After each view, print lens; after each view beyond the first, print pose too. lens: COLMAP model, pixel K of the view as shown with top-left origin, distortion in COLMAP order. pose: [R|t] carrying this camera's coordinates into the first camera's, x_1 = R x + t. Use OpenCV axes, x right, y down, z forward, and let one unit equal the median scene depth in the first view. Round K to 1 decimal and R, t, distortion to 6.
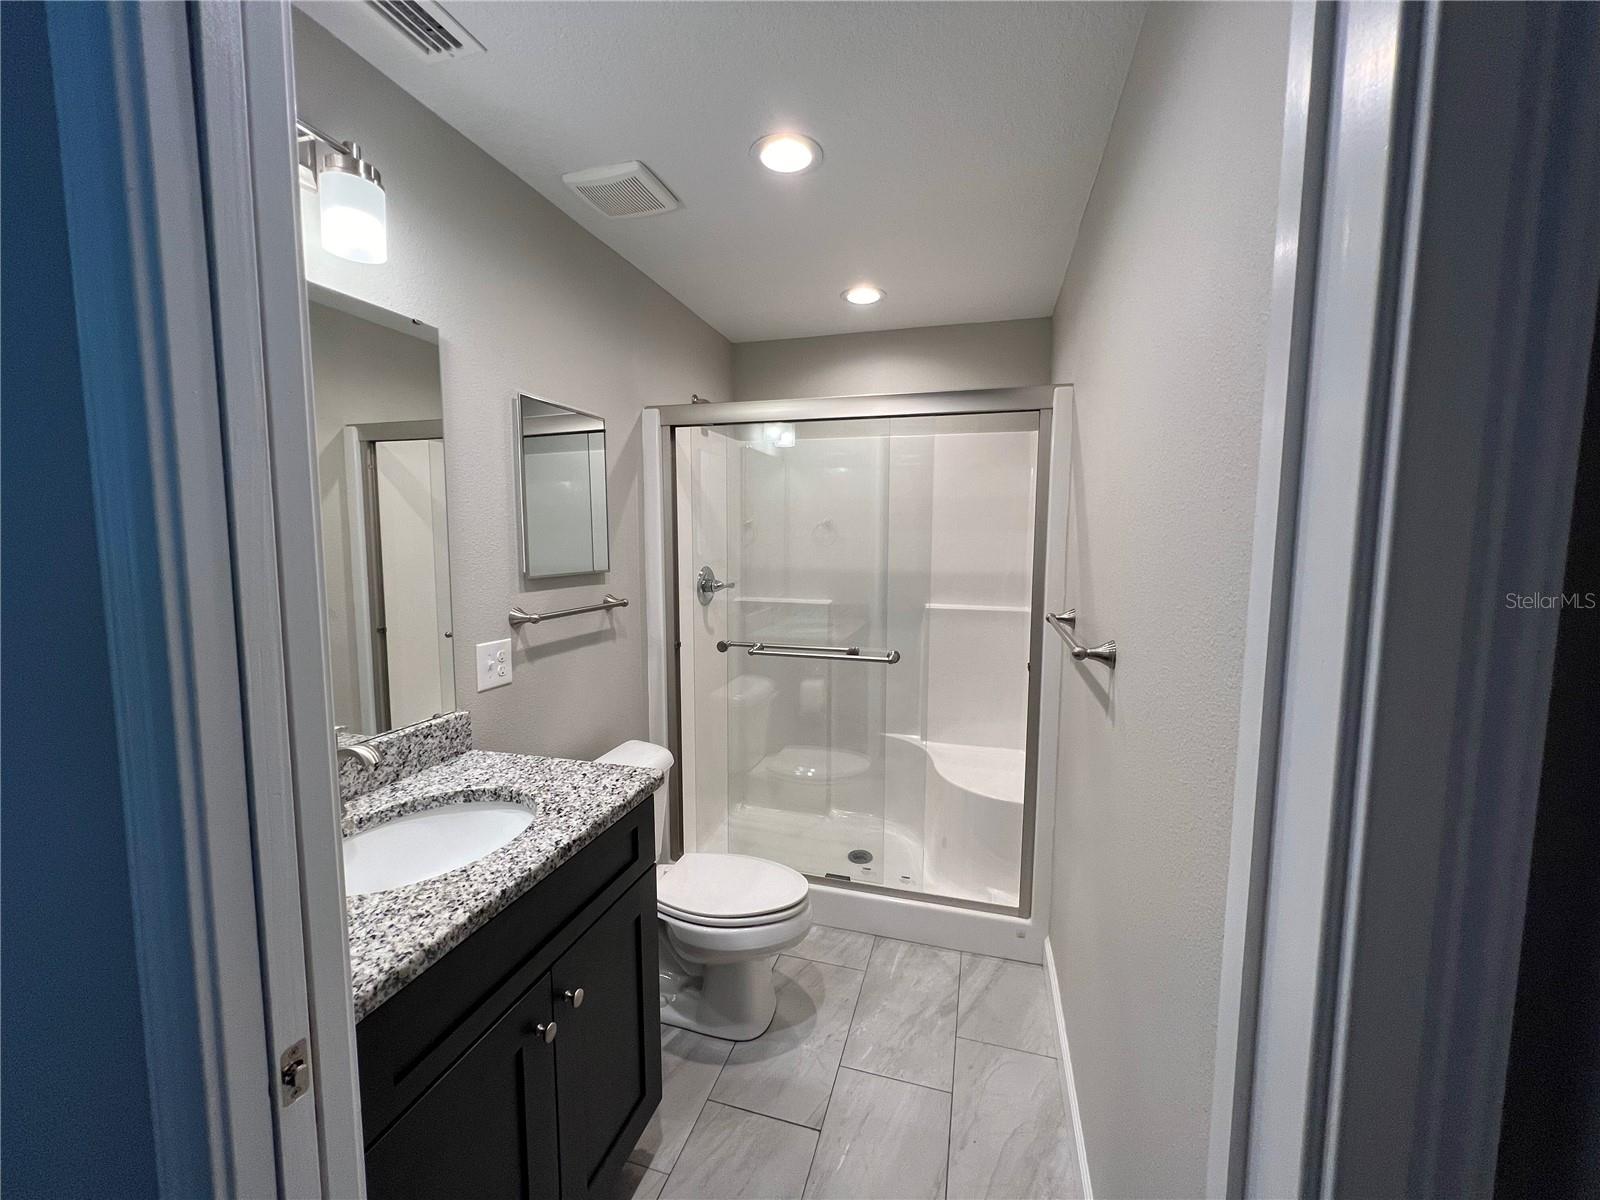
lens RADIAL K [[643.6, 0, 799.7], [0, 643.6, 599.8], [0, 0, 1]] dist [-0.002960, 0.000322]
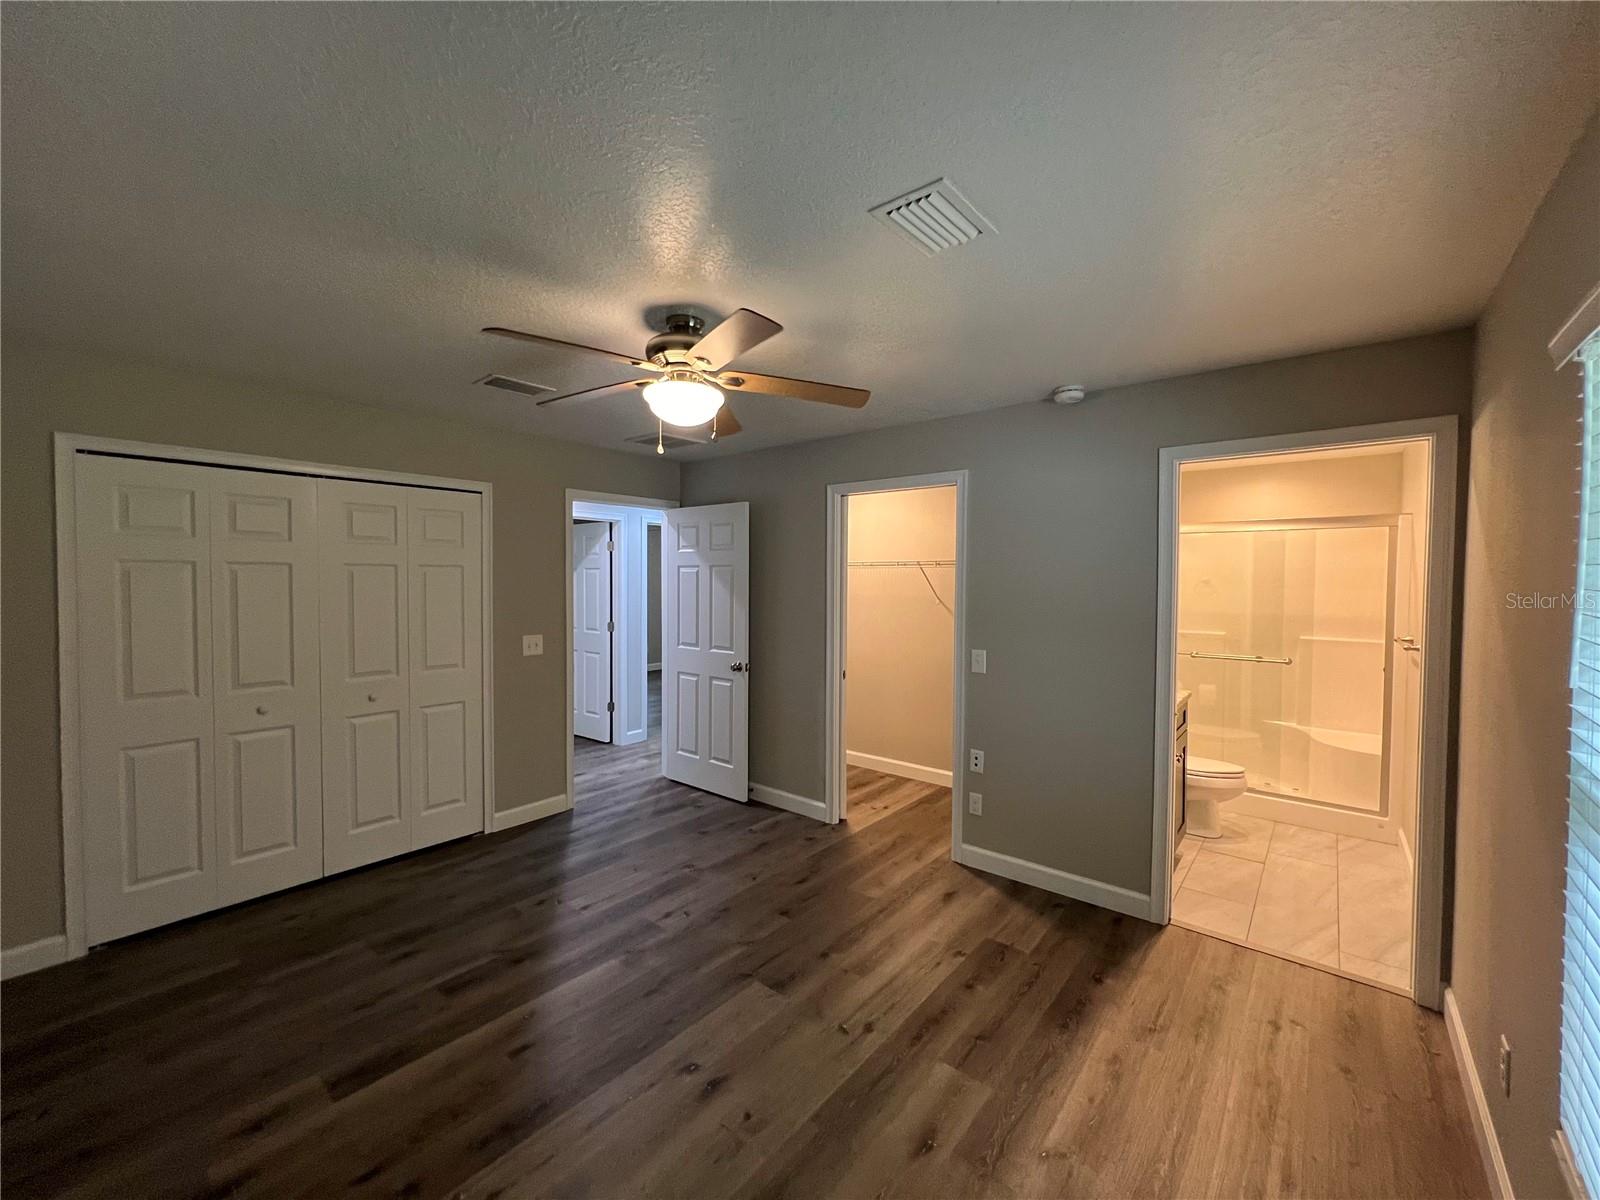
lens RADIAL K [[643.6, 0, 784.9], [0, 643.6, 606.7], [0, 0, 1]] dist [-0.002960, 0.000322]
pose [[0.911195, 0.007251, -0.411911, -0.407116], [-0.030742, 0.998254, -0.050431, 0.070171], [0.410826, 0.058615, 0.909828, -1.256660]]
